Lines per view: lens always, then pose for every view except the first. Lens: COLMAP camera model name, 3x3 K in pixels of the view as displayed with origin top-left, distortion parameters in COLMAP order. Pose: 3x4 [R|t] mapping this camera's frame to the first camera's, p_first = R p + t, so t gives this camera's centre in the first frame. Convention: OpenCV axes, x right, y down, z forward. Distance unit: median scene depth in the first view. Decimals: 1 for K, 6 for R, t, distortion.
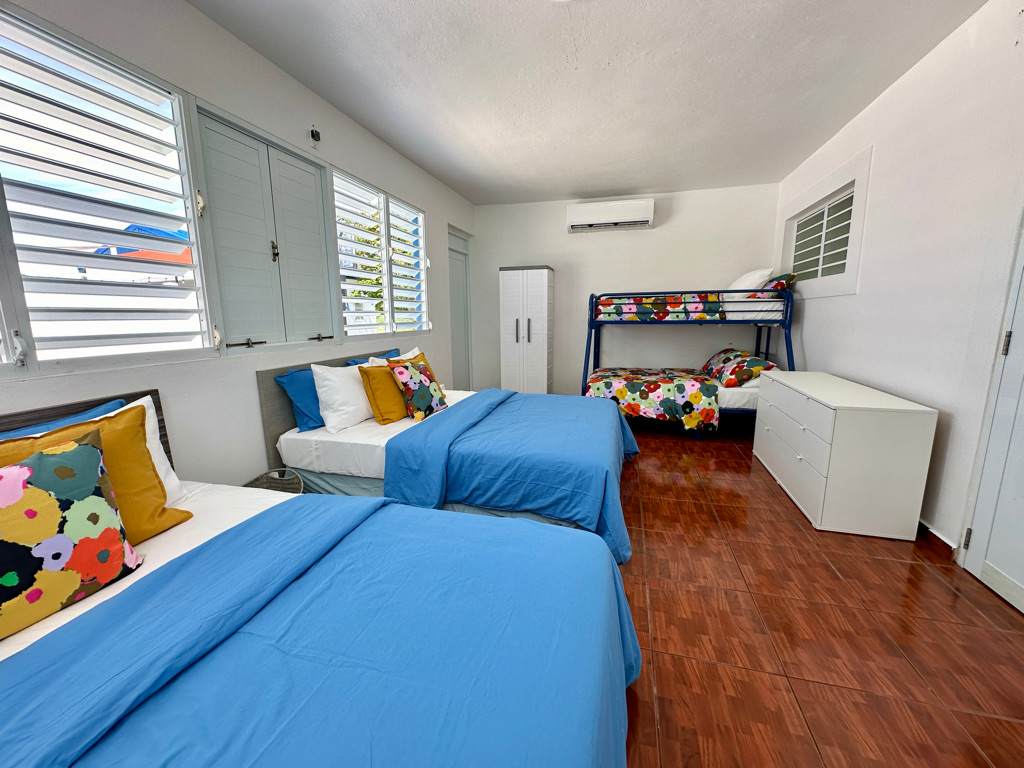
lens RADIAL K [[407.6, 0, 512.6], [0, 407.6, 385.6], [0, 0, 1]] dist [-0.003813, 0.000011]
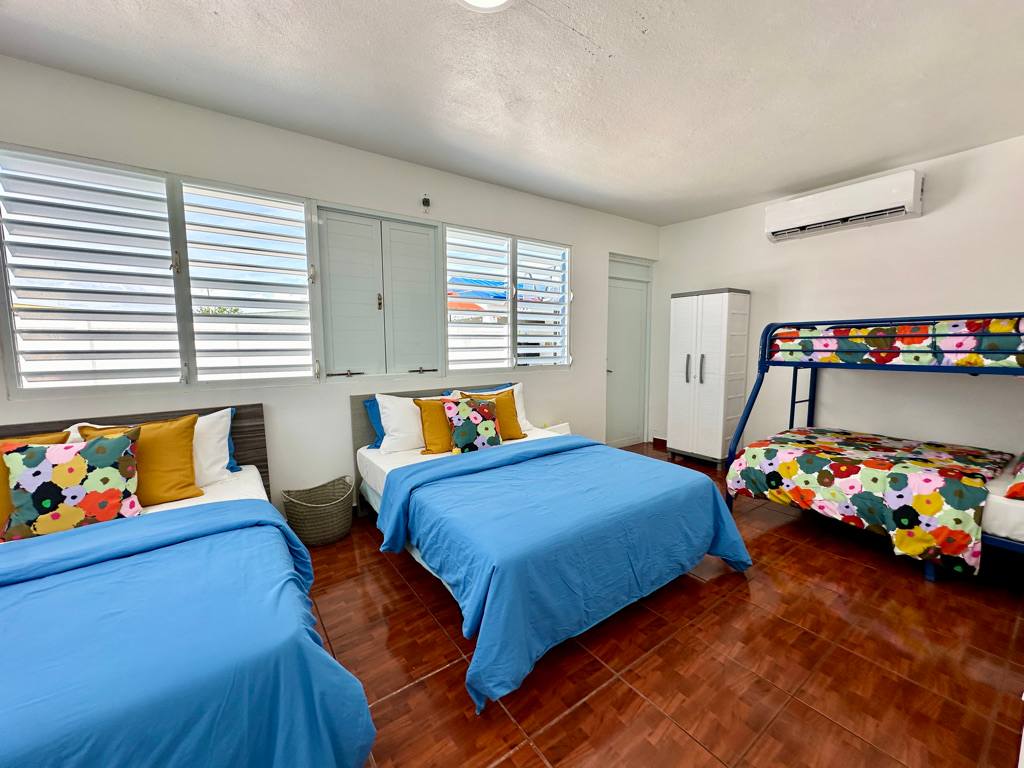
lens RADIAL K [[410.9, 0, 512.0], [0, 410.9, 384.0], [0, 0, 1]] dist [-0.001889, -0.000061]
pose [[0.775618, 0.067356, -0.627599, 0.340307], [-0.110251, 0.993462, -0.029632, -0.052951], [0.621500, 0.092177, 0.777973, 0.182093]]
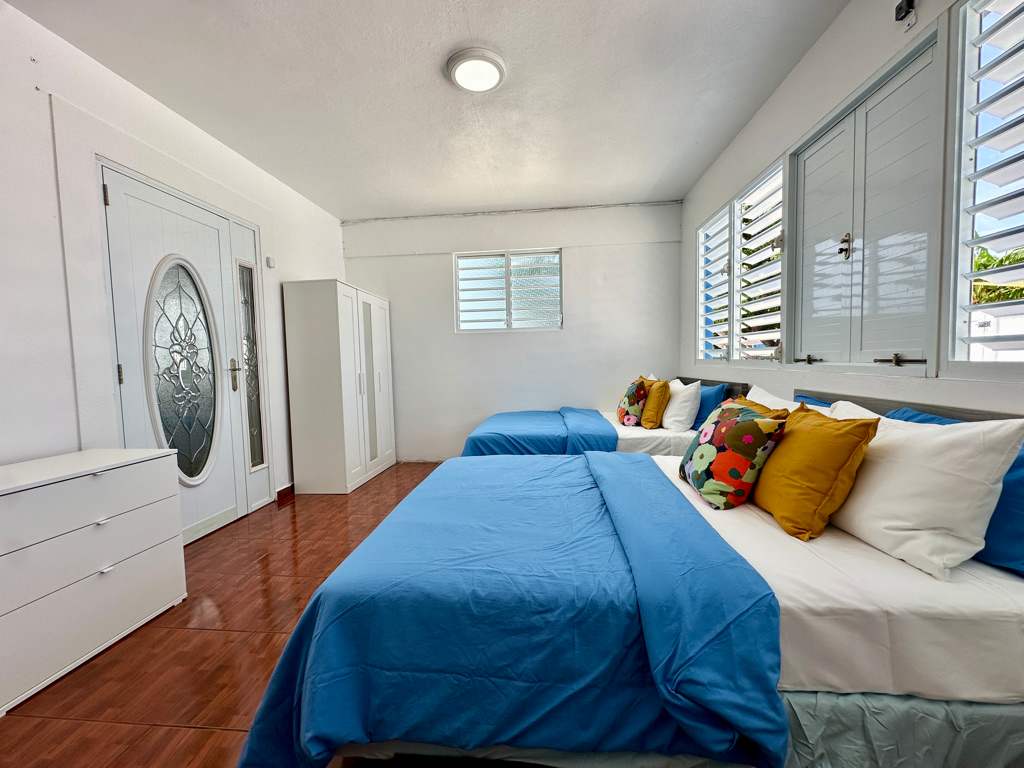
lens RADIAL K [[407.6, 0, 512.6], [0, 407.6, 385.6], [0, 0, 1]] dist [-0.003813, 0.000011]
pose [[-0.983215, 0.044136, -0.177034, 0.120335], [0.001819, 0.972623, 0.232383, -0.157626], [0.182444, 0.228160, -0.956377, 1.058560]]
